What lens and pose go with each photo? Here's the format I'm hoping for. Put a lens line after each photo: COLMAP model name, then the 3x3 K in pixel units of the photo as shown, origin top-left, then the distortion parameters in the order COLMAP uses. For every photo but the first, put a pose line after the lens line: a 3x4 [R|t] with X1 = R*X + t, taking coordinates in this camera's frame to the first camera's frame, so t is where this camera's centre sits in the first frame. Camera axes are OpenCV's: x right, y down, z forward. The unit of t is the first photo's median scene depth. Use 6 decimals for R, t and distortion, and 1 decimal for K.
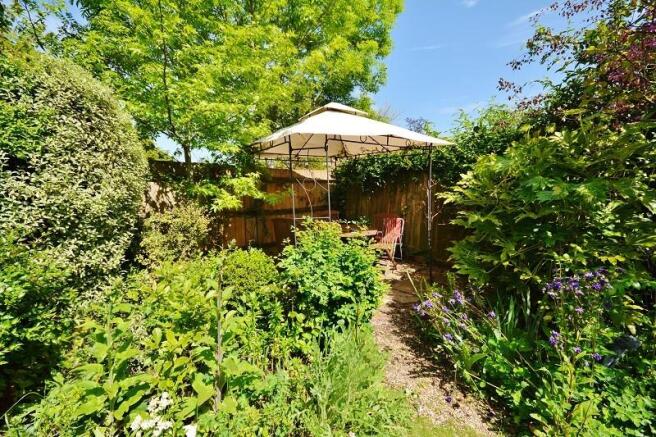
lens RADIAL K [[295.9, 0, 326.3], [0, 295.9, 216.6], [0, 0, 1]] dist [-0.004742, -0.000709]
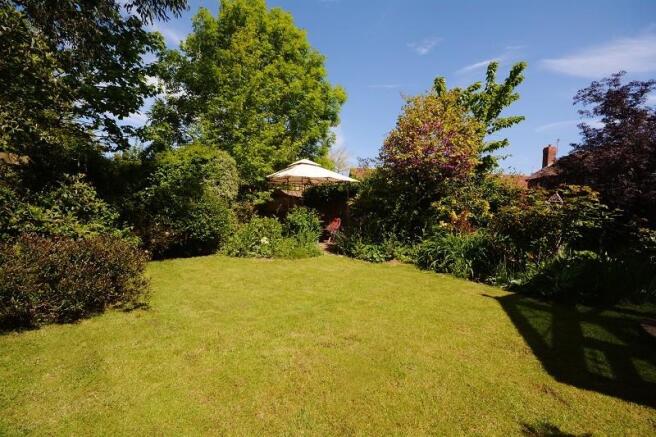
lens RADIAL K [[295.9, 0, 328.8], [0, 295.9, 218.6], [0, 0, 1]] dist [-0.004742, -0.000709]
pose [[0.991729, 0.034697, 0.123567, -0.055514], [-0.025042, 0.996572, -0.078847, 0.210188], [-0.125880, 0.075101, 0.989199, -1.129754]]
